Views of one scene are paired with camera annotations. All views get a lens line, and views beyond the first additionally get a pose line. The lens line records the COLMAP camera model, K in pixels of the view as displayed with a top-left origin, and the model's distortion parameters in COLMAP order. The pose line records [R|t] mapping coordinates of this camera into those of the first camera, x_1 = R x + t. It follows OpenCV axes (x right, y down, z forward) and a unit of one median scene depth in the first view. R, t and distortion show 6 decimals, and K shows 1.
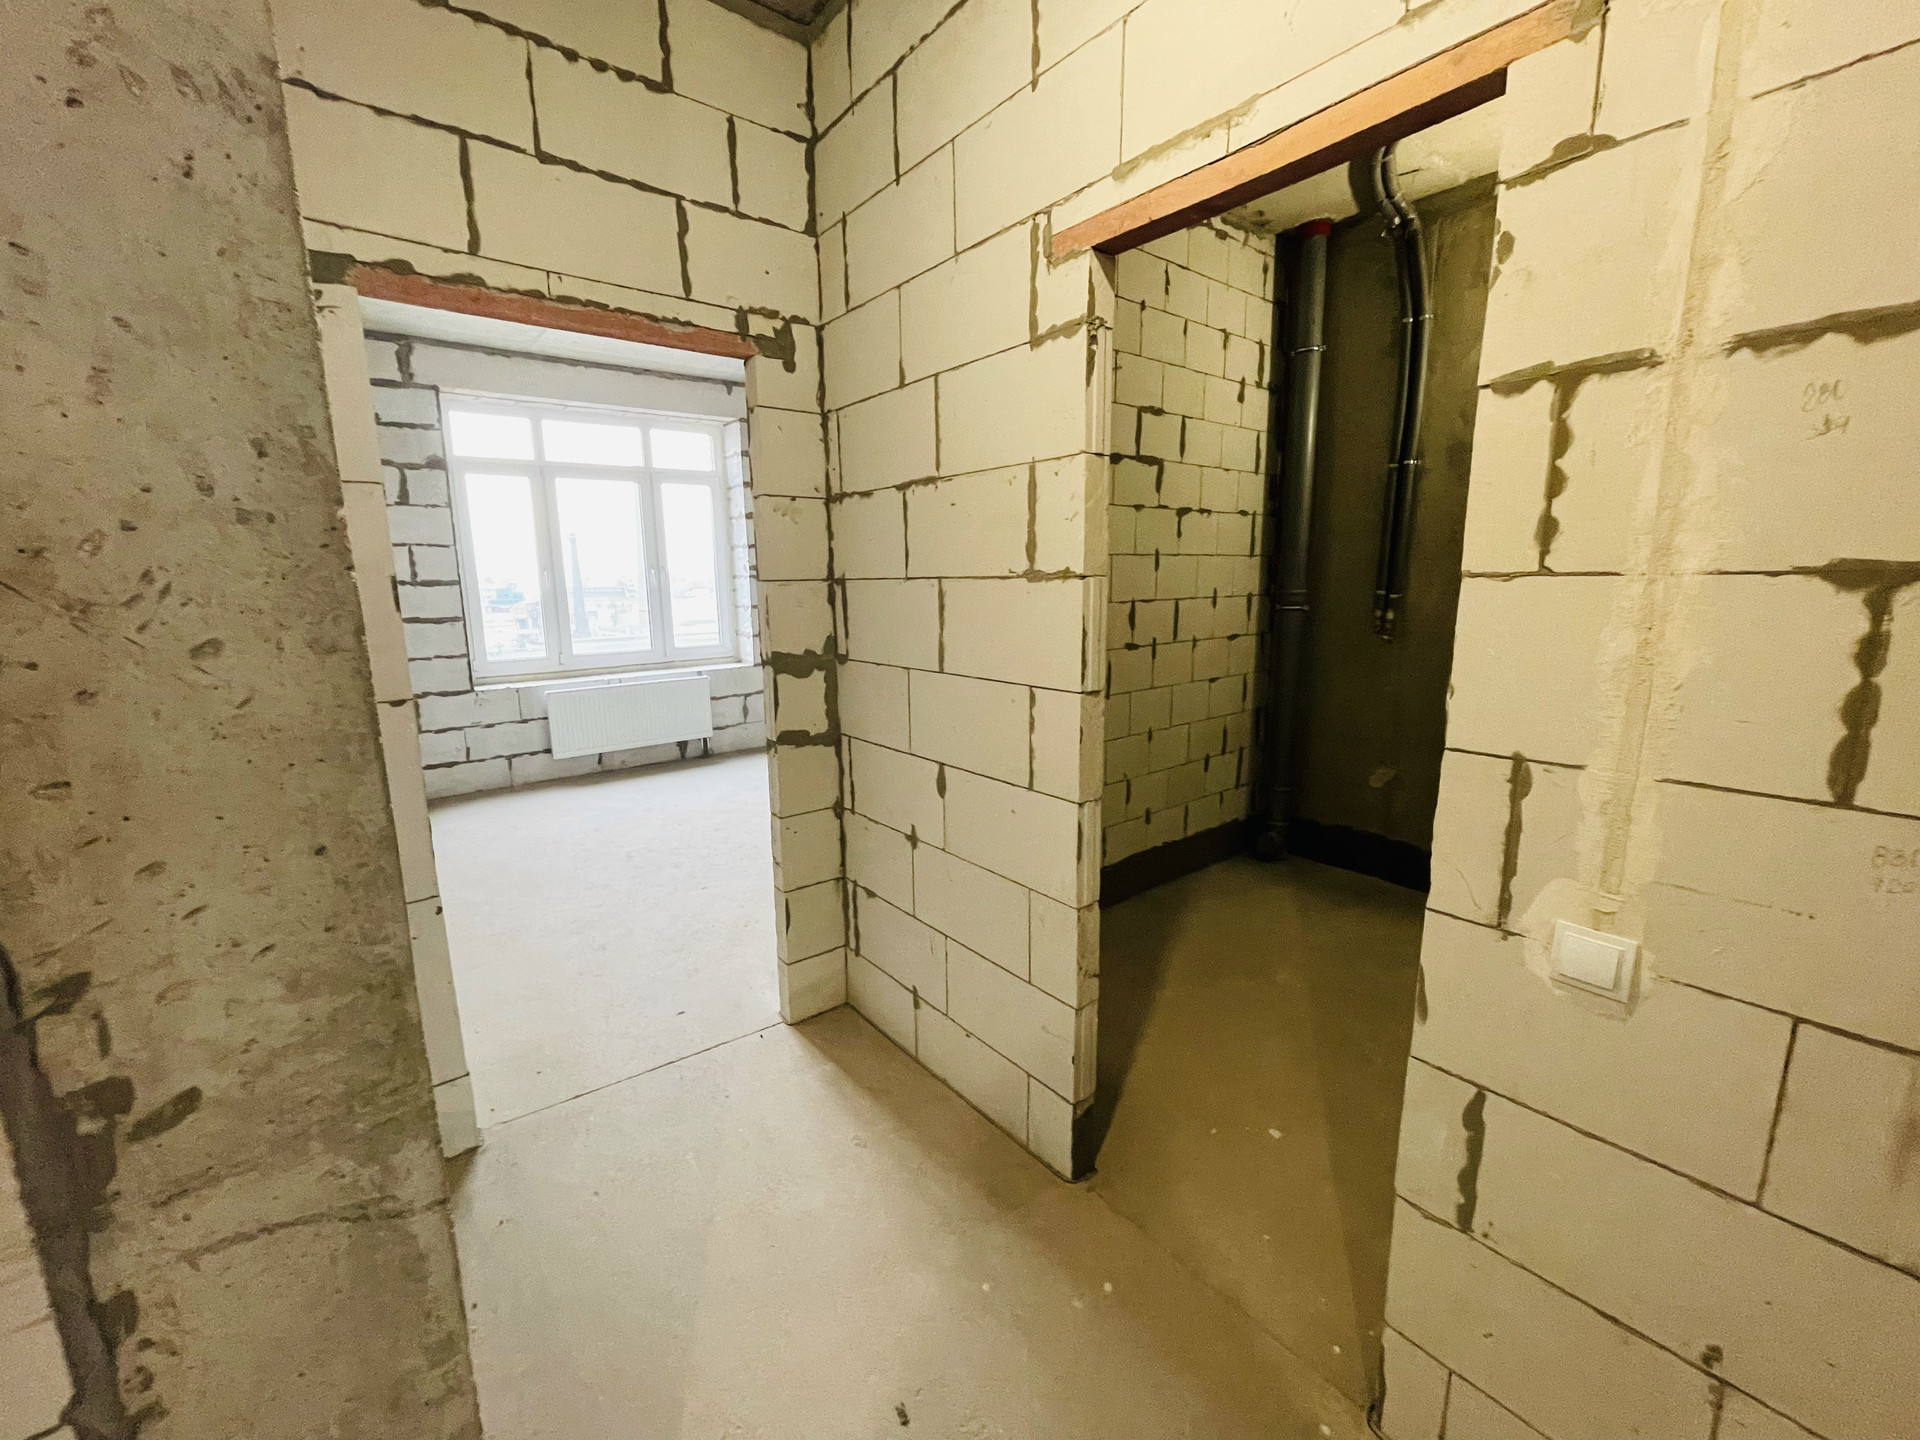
lens RADIAL K [[777.1, 0, 957.8], [0, 777.1, 716.3], [0, 0, 1]] dist [-0.004410, -0.000331]
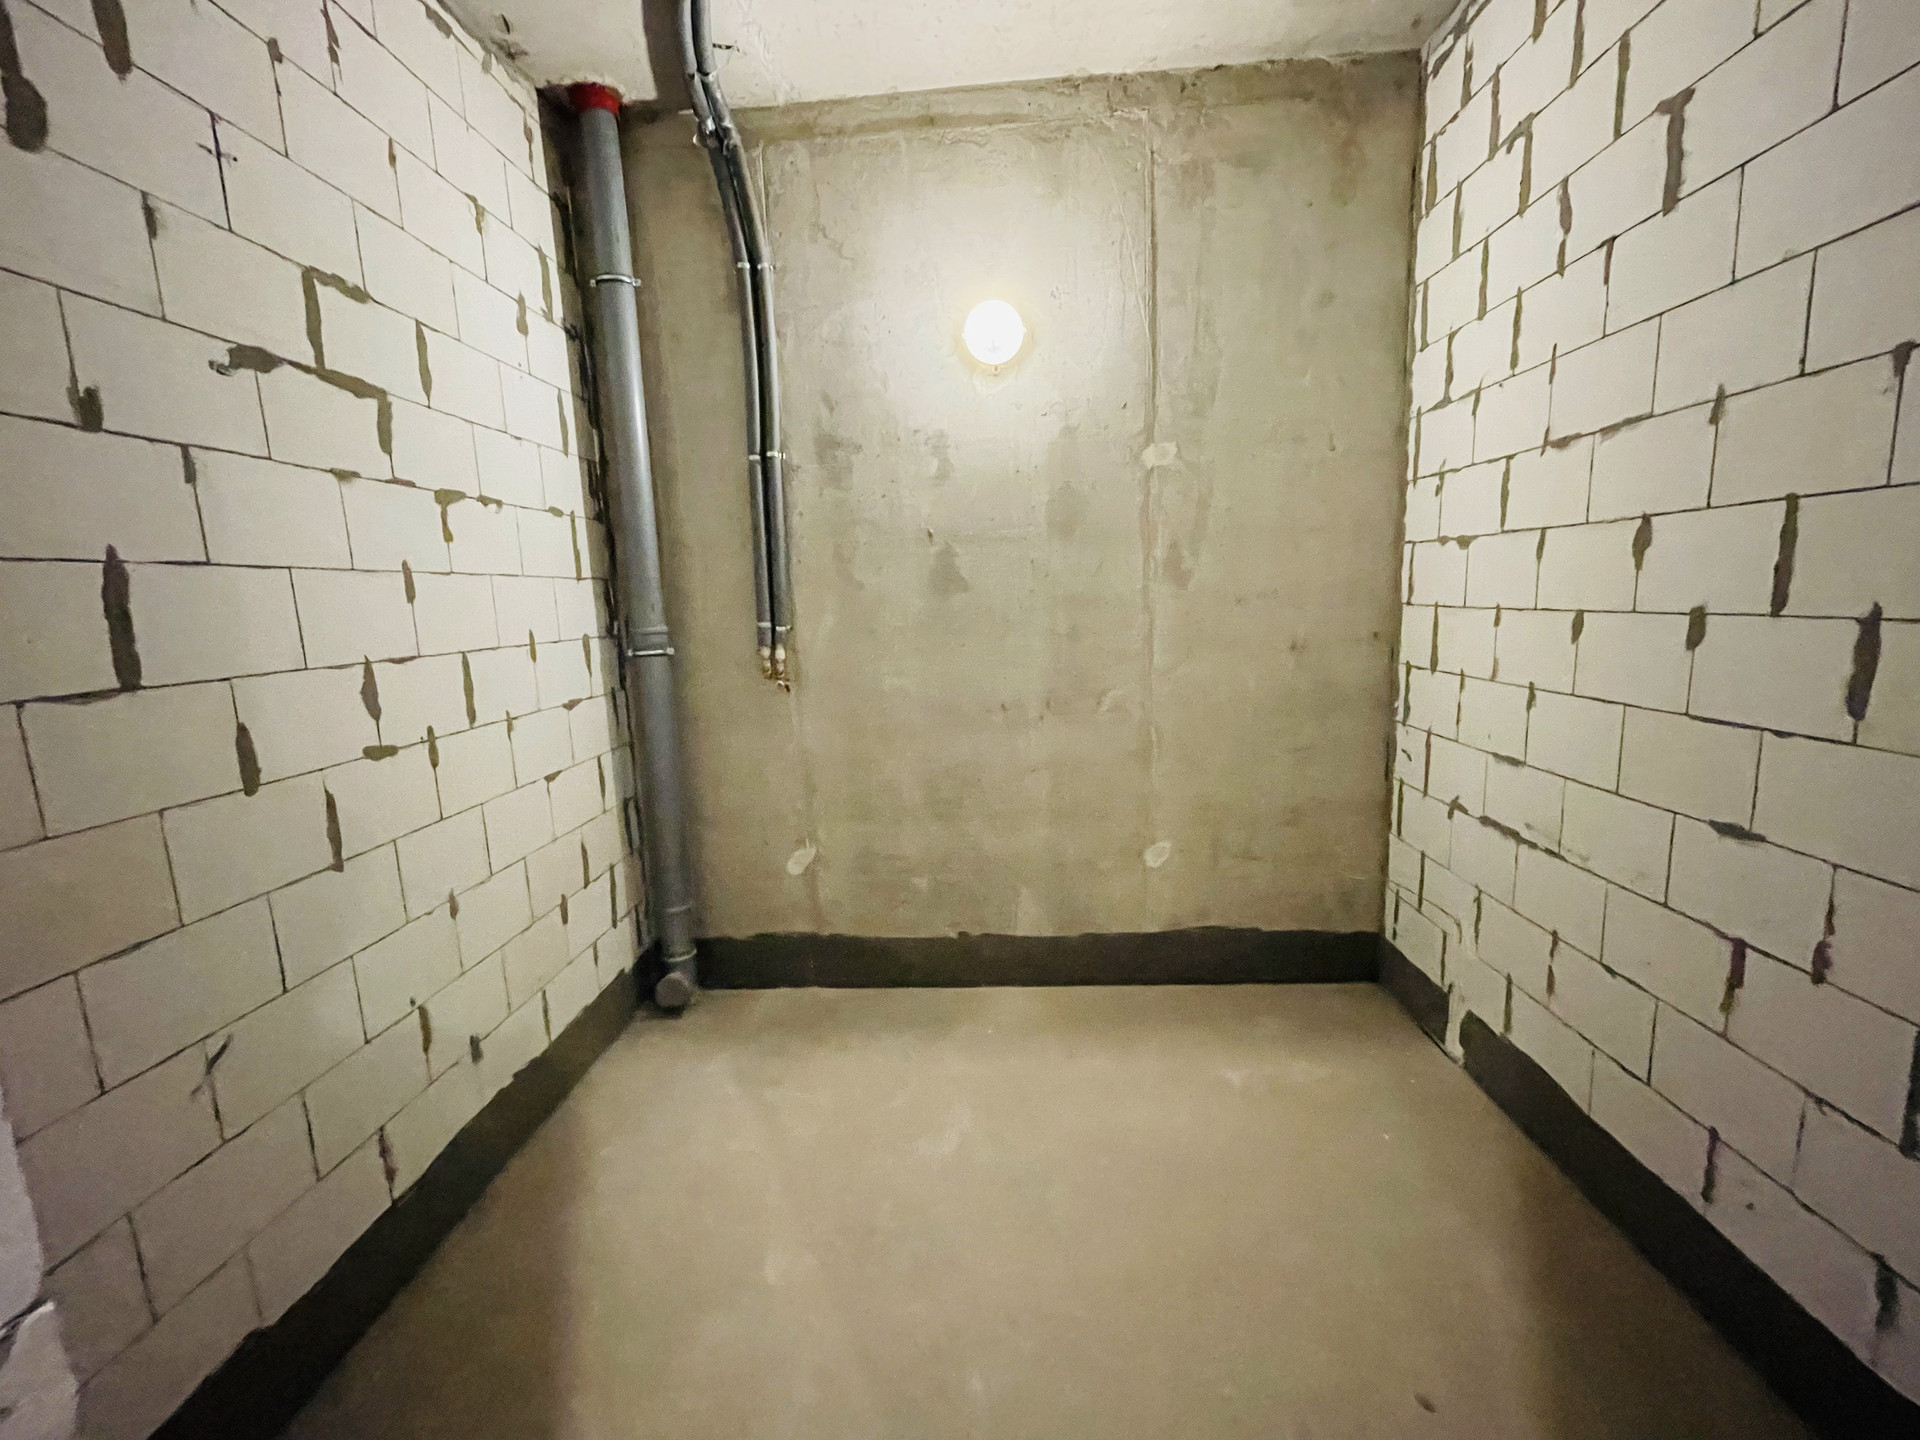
lens RADIAL K [[777.1, 0, 949.5], [0, 777.1, 716.3], [0, 0, 1]] dist [-0.004410, -0.000331]
pose [[0.670789, -0.129163, 0.730314, 0.102027], [0.165169, 0.986005, 0.022678, -0.059983], [-0.723023, 0.105413, 0.682735, 0.366092]]
